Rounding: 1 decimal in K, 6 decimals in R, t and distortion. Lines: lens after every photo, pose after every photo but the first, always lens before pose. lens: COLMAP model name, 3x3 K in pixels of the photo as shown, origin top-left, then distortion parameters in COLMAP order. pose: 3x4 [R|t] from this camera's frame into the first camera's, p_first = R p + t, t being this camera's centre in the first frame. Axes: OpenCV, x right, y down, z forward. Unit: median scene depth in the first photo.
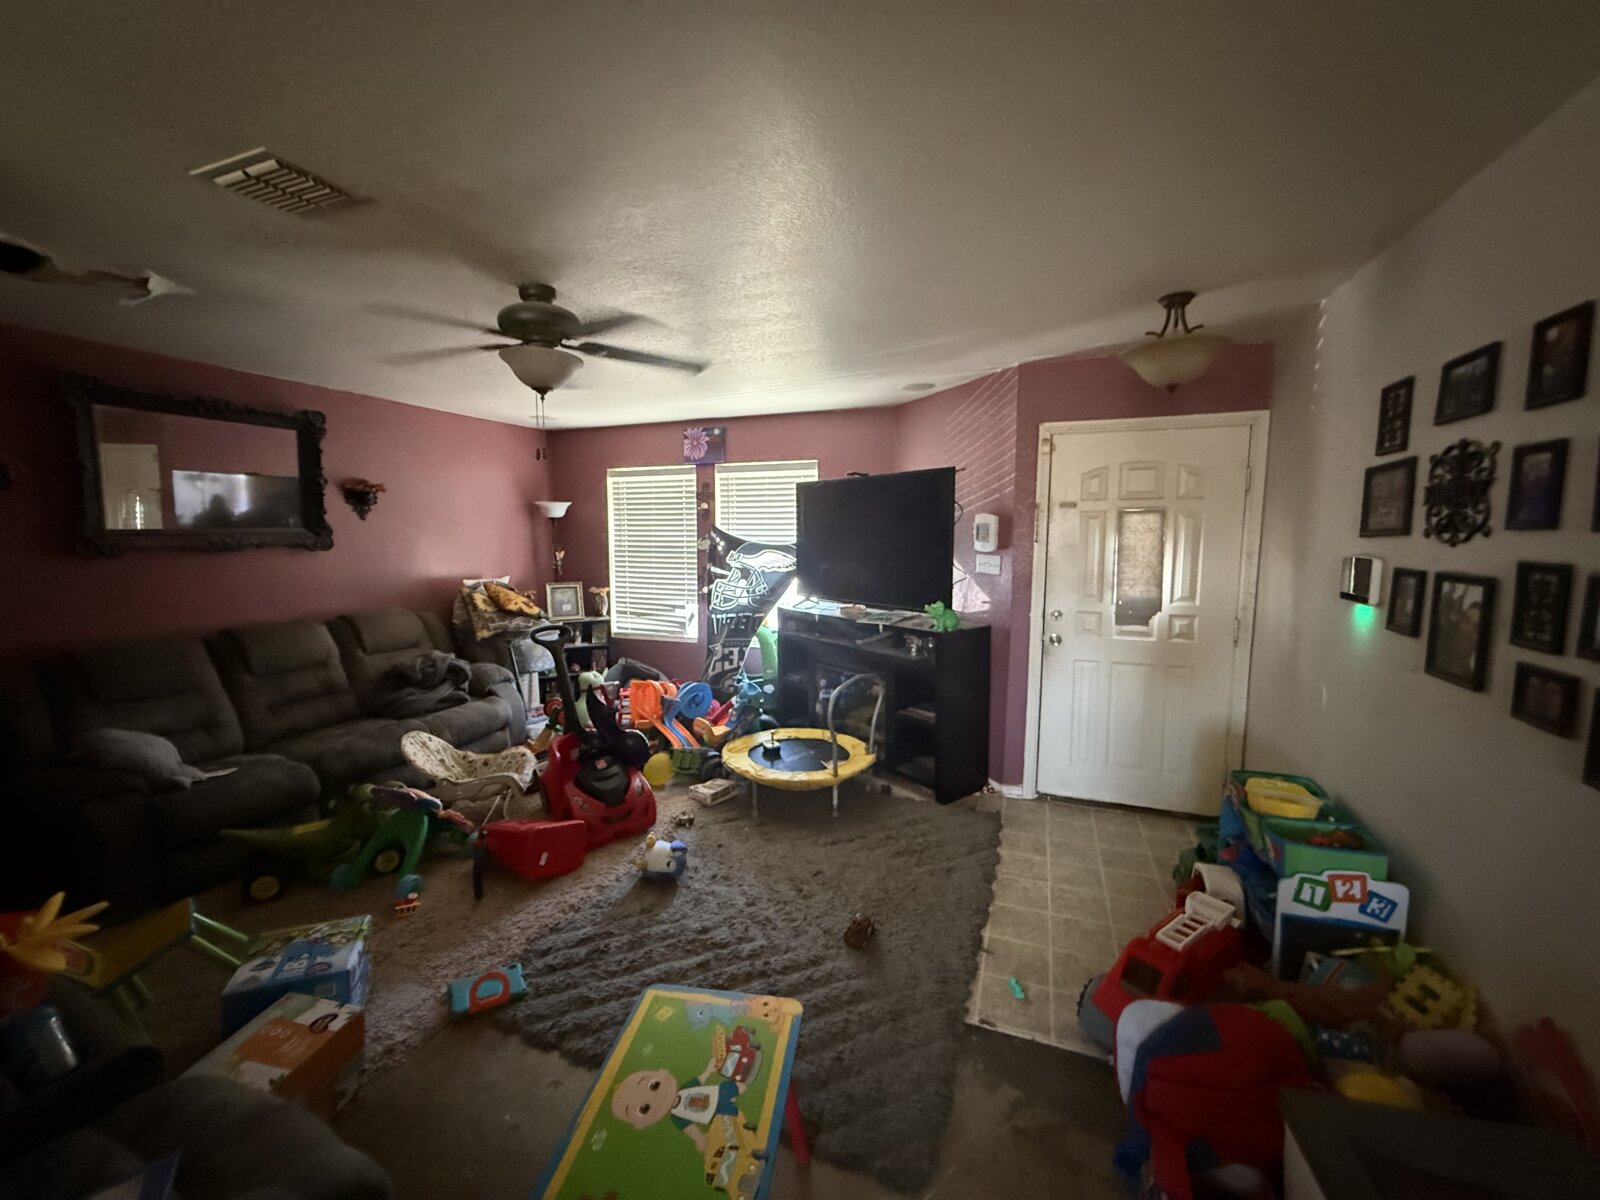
lens RADIAL K [[639.3, 0, 800.0], [0, 639.3, 600.0], [0, 0, 1]] dist [0.001295, 0.000125]
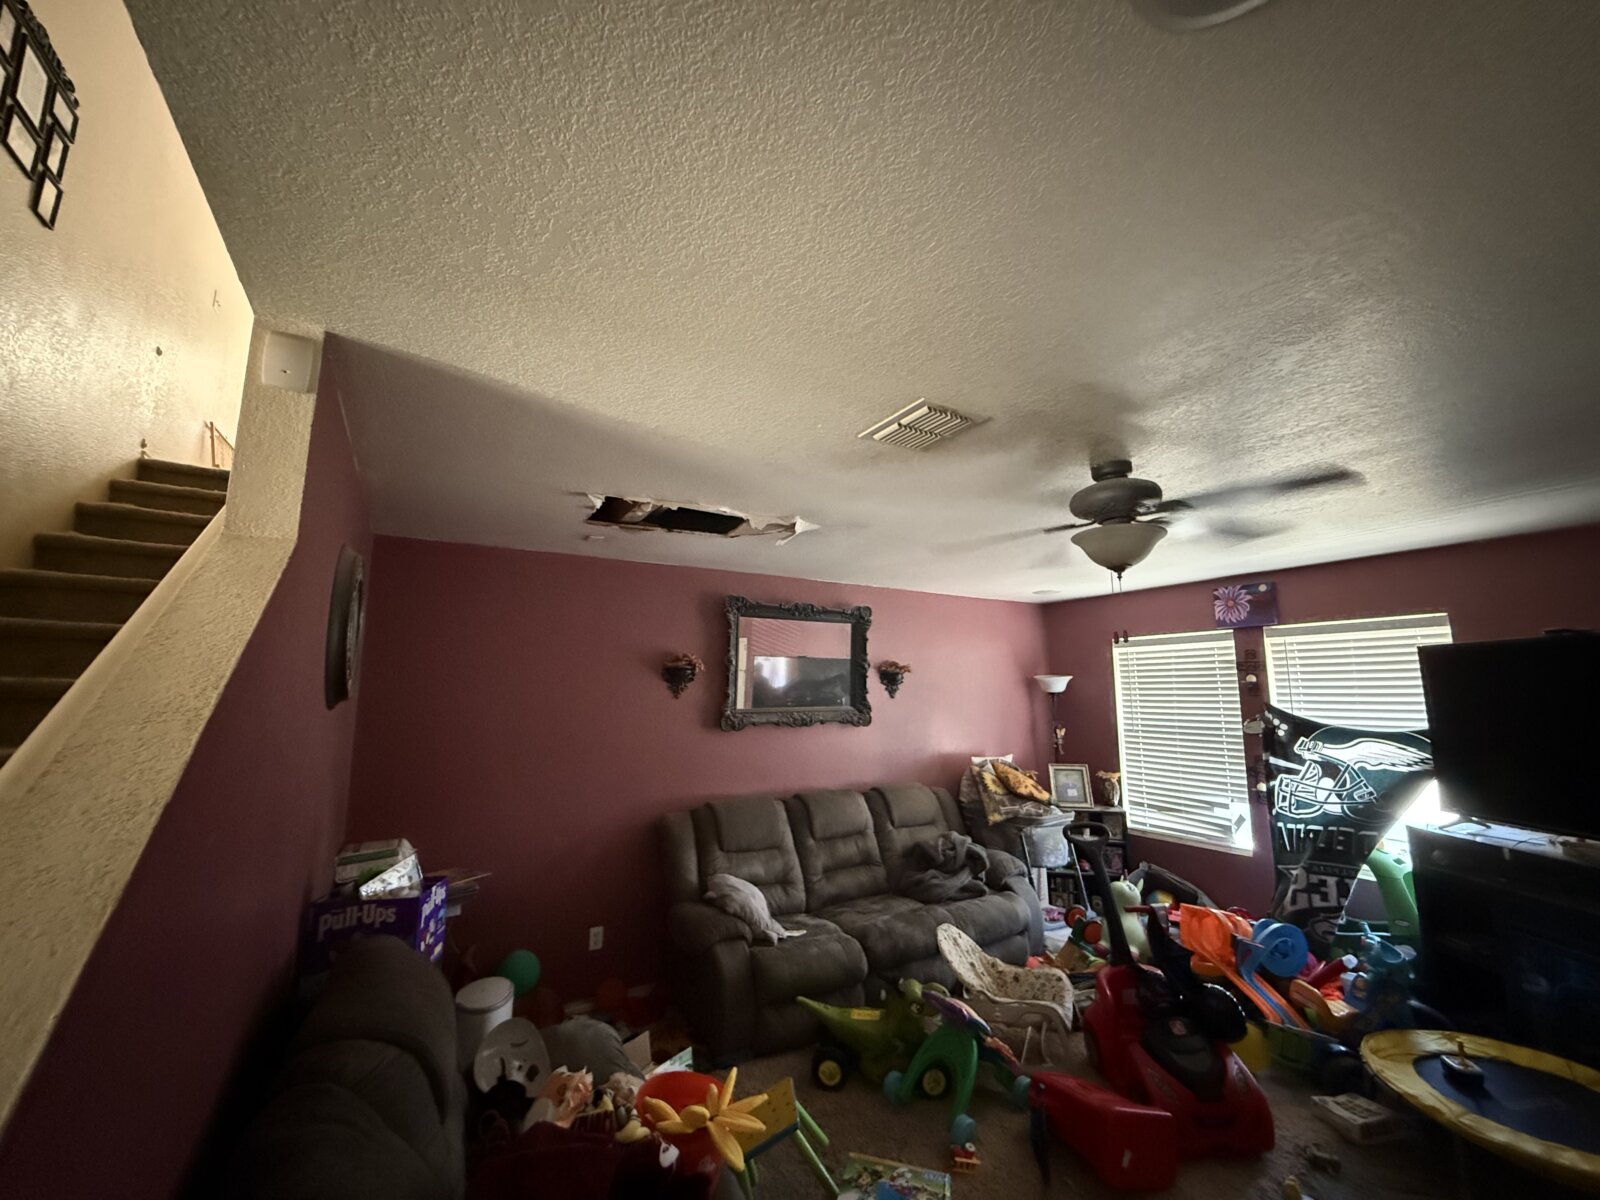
lens RADIAL K [[639.3, 0, 800.0], [0, 639.3, 600.0], [0, 0, 1]] dist [0.001295, 0.000125]
pose [[0.788915, -0.089098, -0.608009, -0.123749], [-0.066305, 0.971314, -0.228371, -0.027297], [0.610915, 0.220479, 0.760376, 0.024756]]
